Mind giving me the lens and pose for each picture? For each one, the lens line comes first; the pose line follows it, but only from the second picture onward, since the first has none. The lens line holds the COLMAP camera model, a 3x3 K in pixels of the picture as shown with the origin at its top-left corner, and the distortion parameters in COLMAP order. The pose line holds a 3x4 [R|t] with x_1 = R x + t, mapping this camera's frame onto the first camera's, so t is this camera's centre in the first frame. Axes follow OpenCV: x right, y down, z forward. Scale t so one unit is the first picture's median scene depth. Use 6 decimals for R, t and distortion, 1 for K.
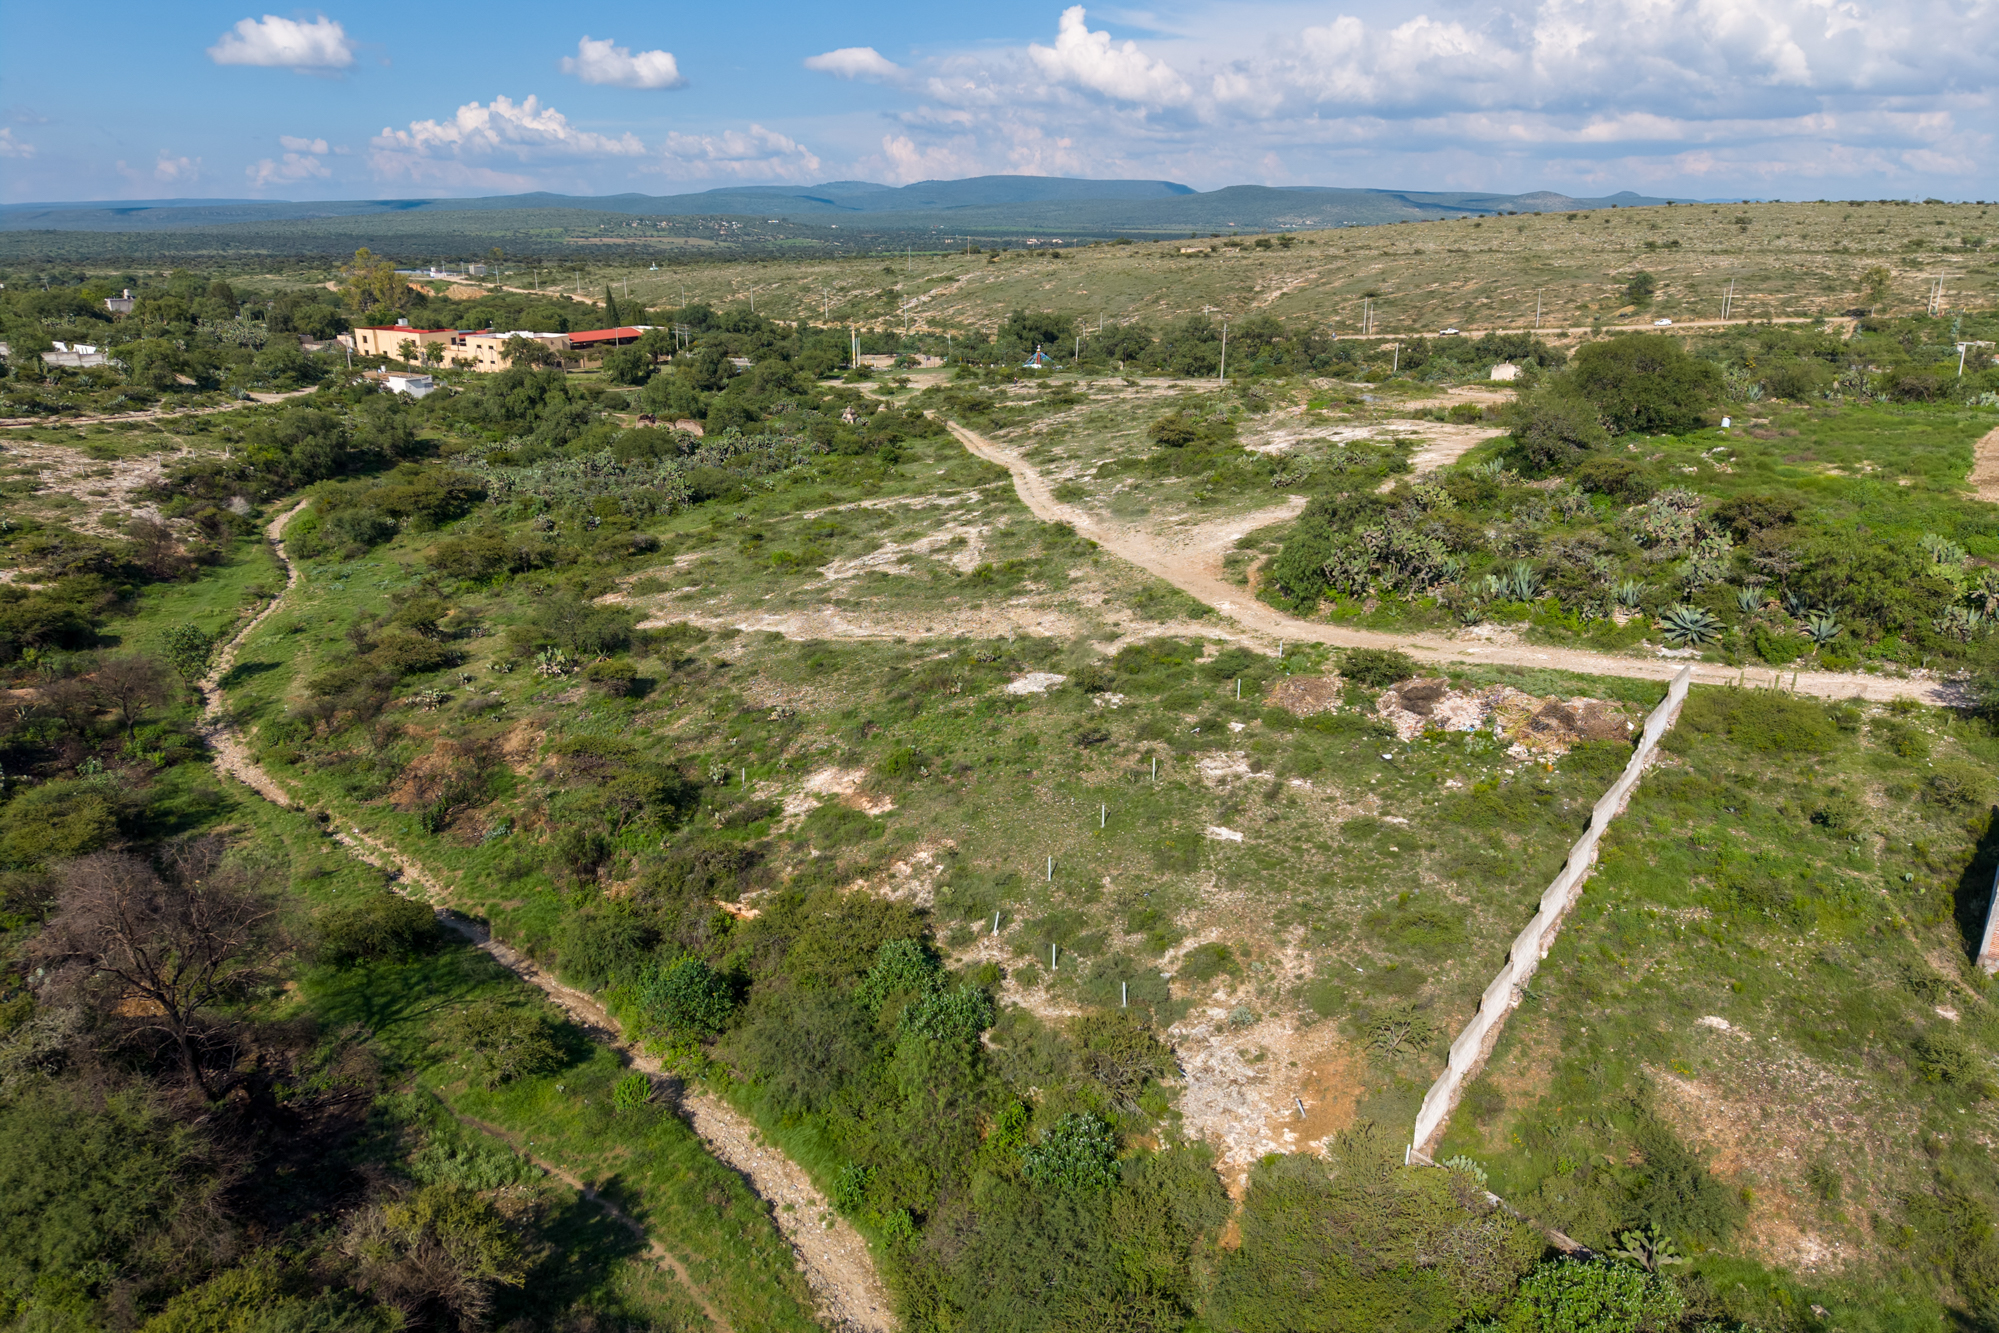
lens RADIAL K [[1334.0, 0, 993.5], [0, 1334.0, 667.5], [0, 0, 1]] dist [0.029532, -0.022210]
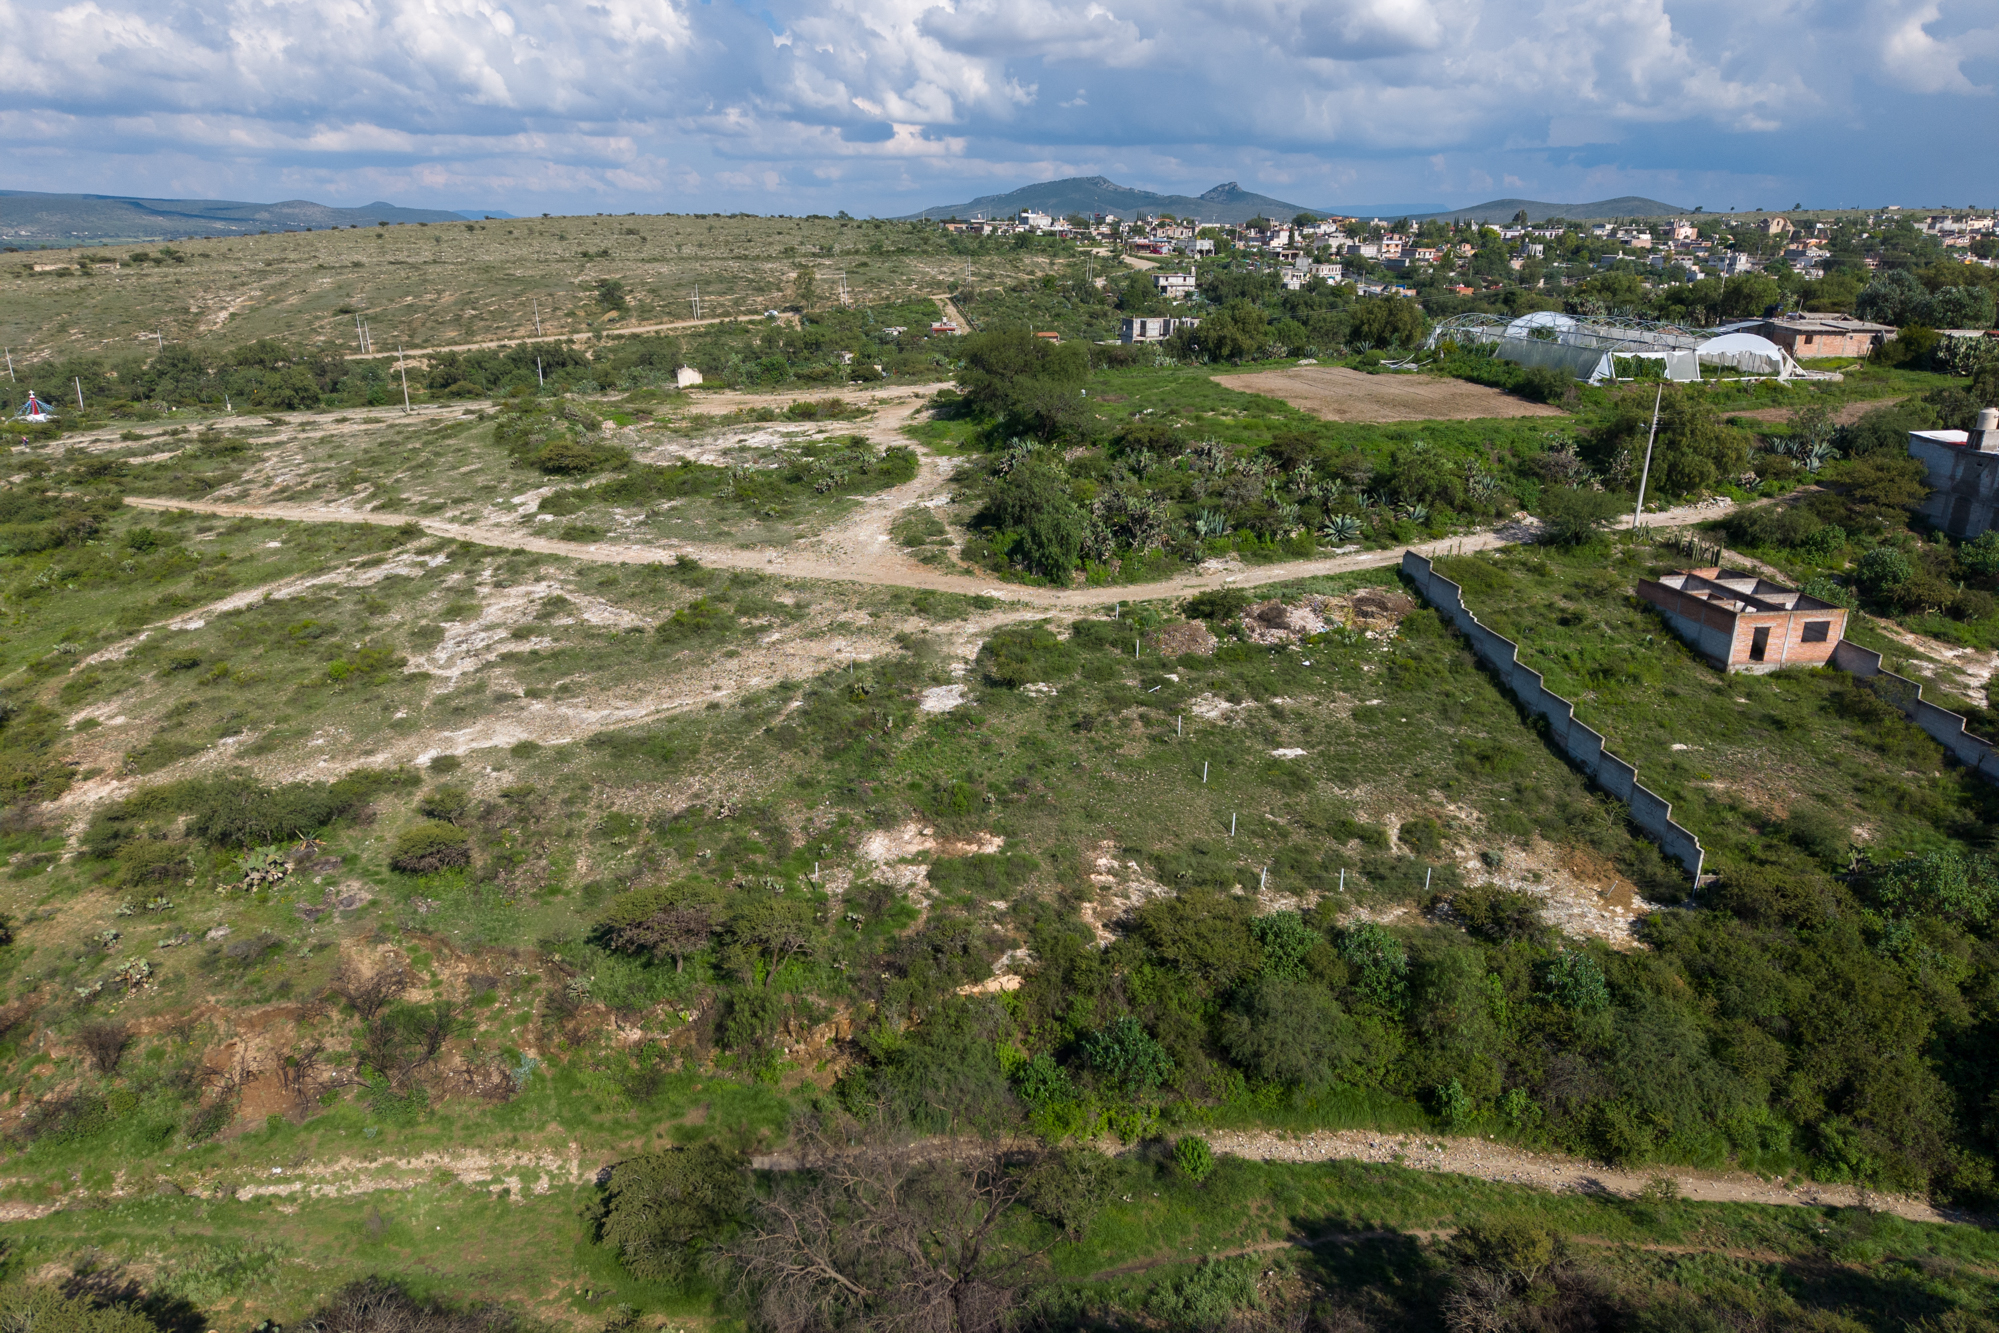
lens RADIAL K [[1334.0, 0, 989.6], [0, 1334.0, 673.9], [0, 0, 1]] dist [0.029532, -0.022210]
pose [[0.679031, -0.236274, 0.695048, -0.675495], [0.238071, 0.966495, 0.095965, -0.099170], [-0.694435, 0.100307, 0.712530, 0.280360]]
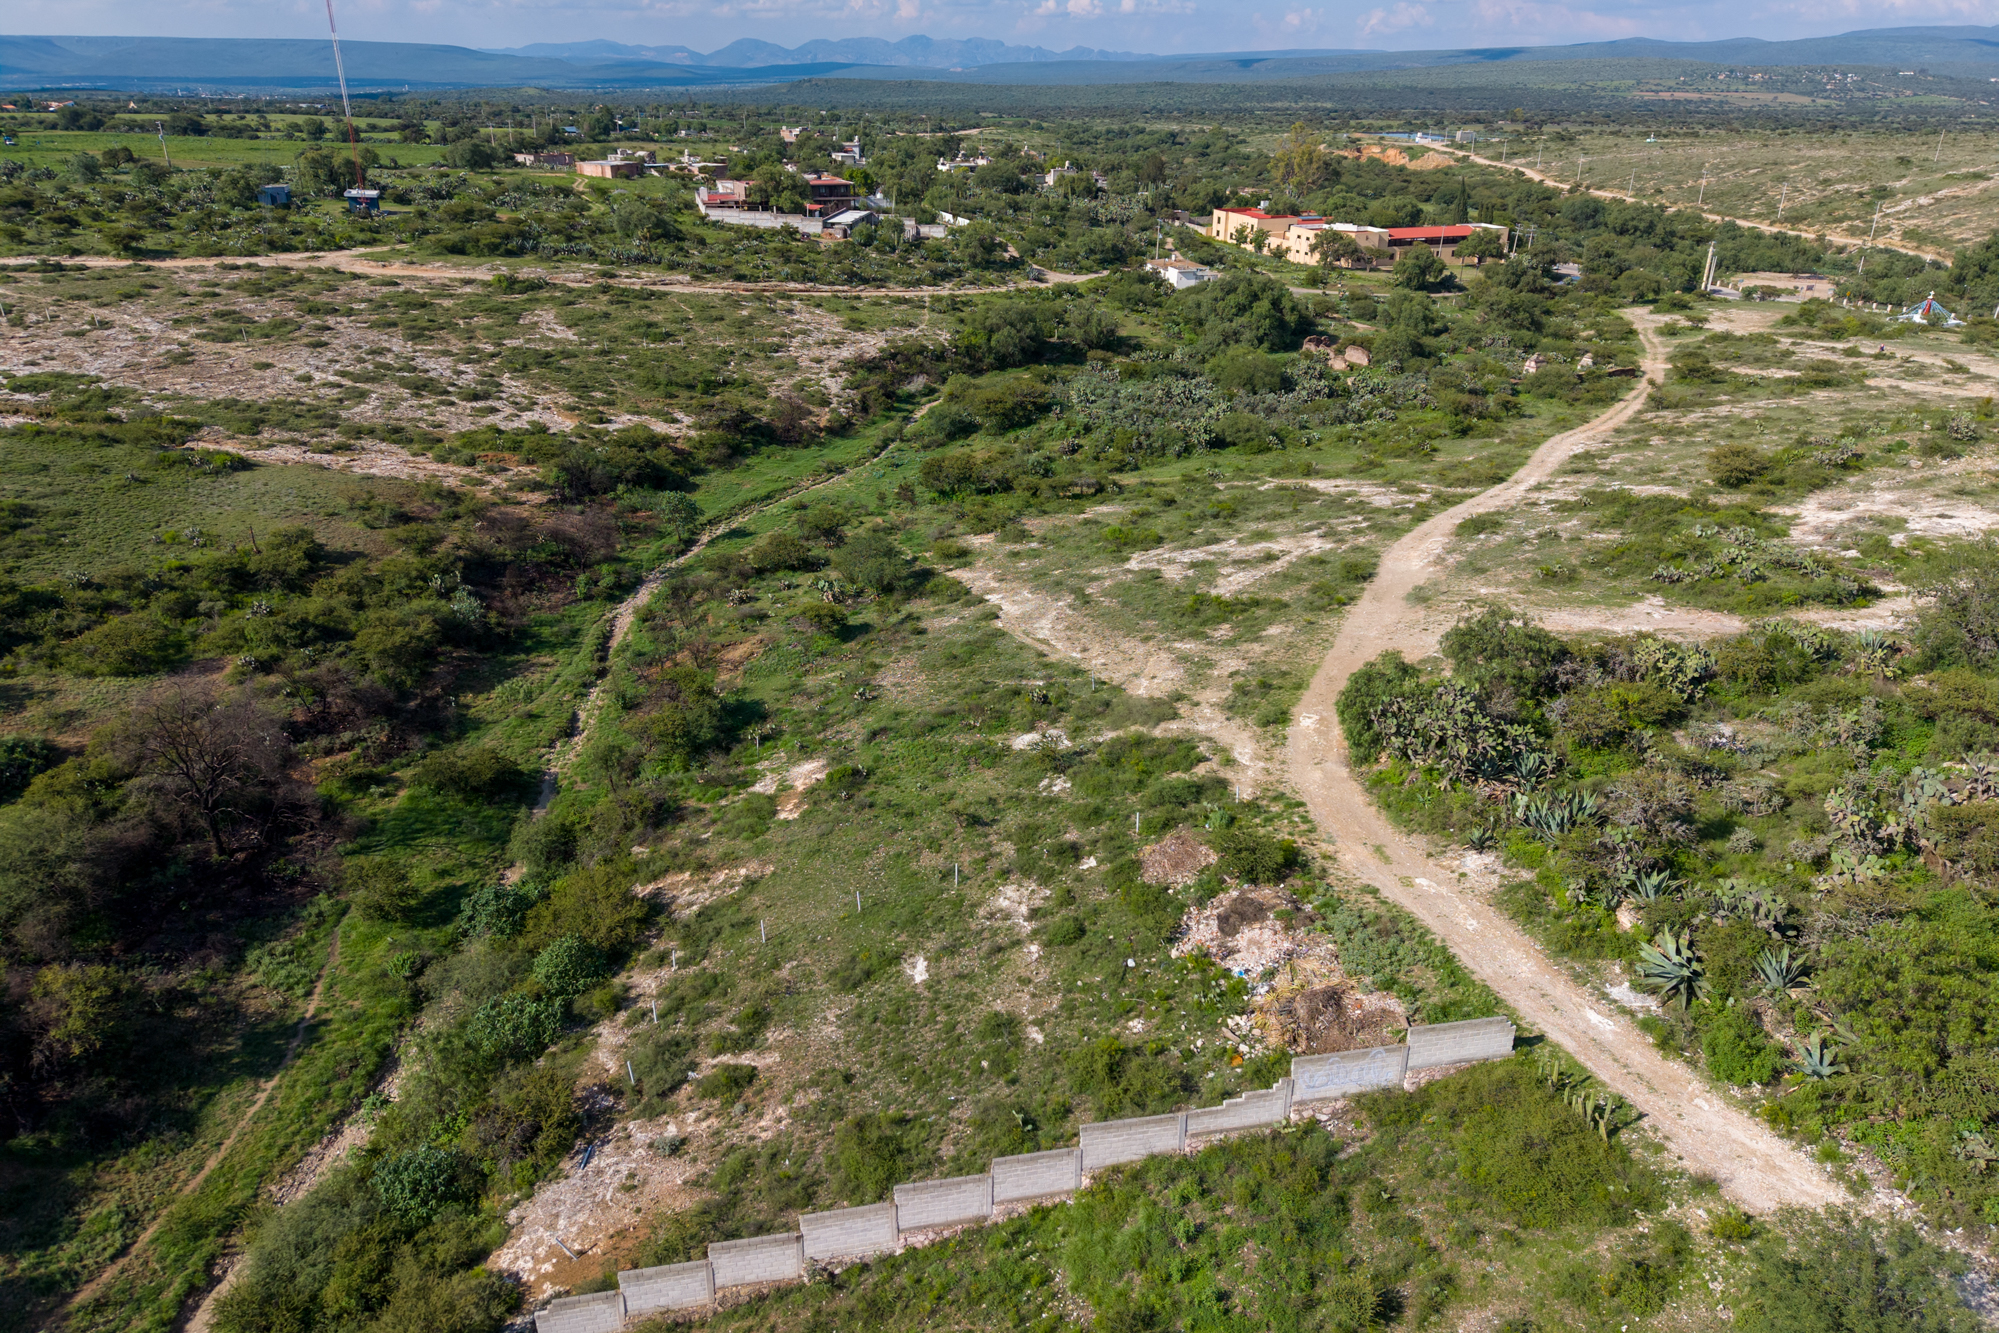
lens RADIAL K [[1334.0, 0, 1000.1], [0, 1334.0, 659.0], [0, 0, 1]] dist [0.029532, -0.022210]
pose [[0.751789, 0.268715, -0.602167, 0.599101], [-0.211843, 0.963214, 0.165351, -0.207735], [0.624448, 0.003255, 0.781059, 0.258167]]
